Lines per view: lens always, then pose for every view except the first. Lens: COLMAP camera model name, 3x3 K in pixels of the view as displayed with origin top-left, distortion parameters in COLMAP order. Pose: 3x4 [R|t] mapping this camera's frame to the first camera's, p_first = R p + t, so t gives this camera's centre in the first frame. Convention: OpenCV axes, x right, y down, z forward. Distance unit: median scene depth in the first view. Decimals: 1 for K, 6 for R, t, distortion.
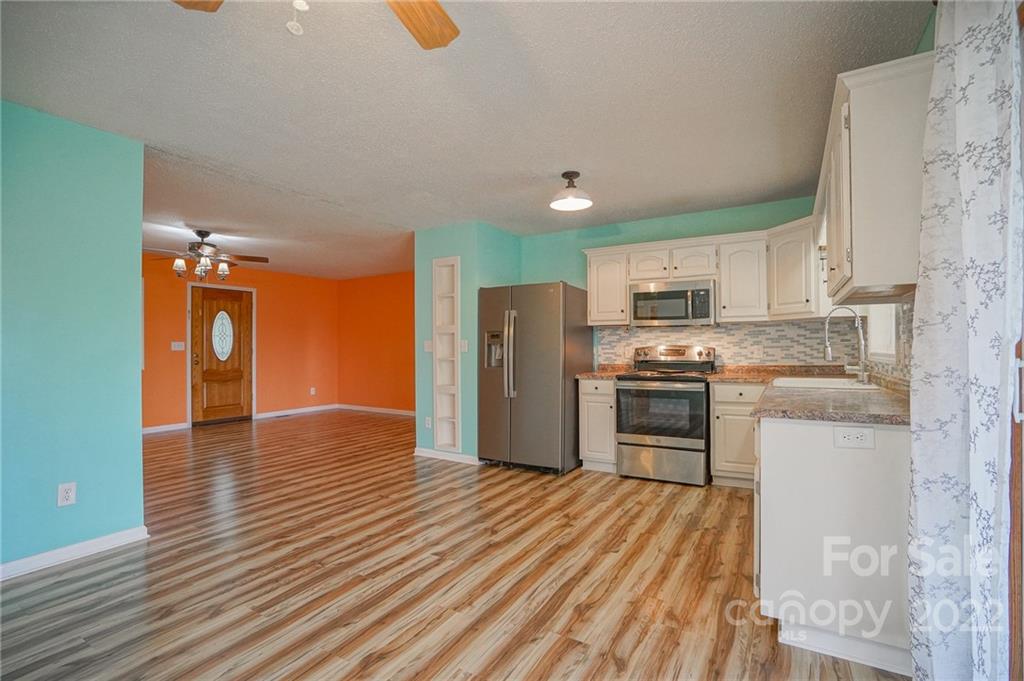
lens RADIAL K [[473.9, 0, 510.3], [0, 473.9, 345.0], [0, 0, 1]] dist [-0.060247, 0.023519]
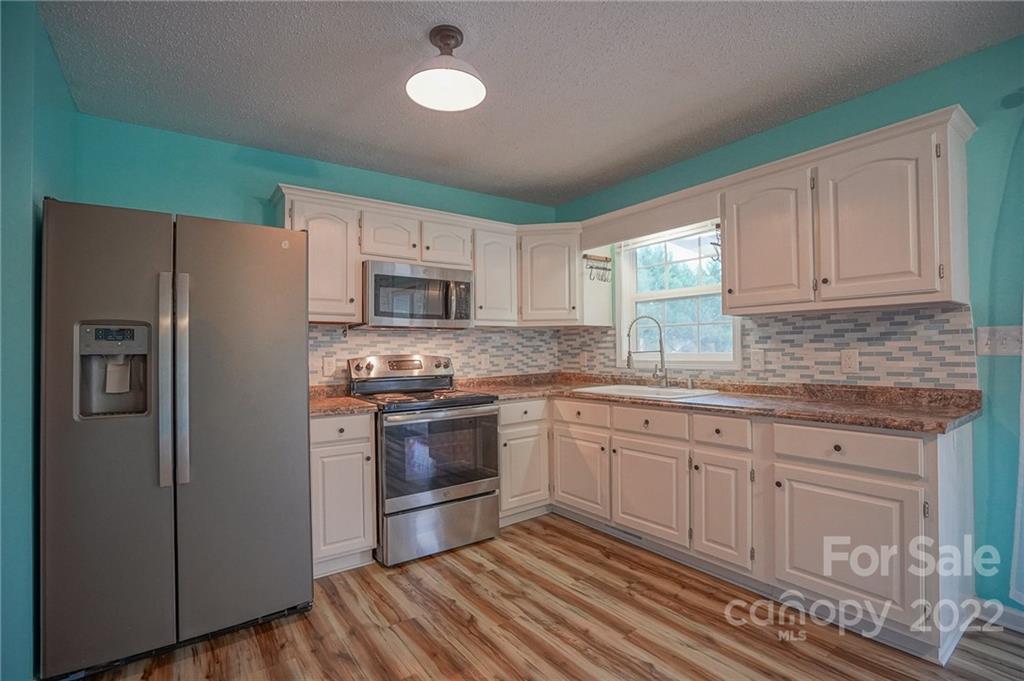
lens RADIAL K [[473.9, 0, 510.3], [0, 473.9, 345.0], [0, 0, 1]] dist [-0.060247, 0.023519]
pose [[0.398101, 0.011883, 0.917265, -0.265126], [0.005273, 0.999870, -0.015241, -0.002538], [-0.917326, 0.010904, 0.397987, 0.600924]]
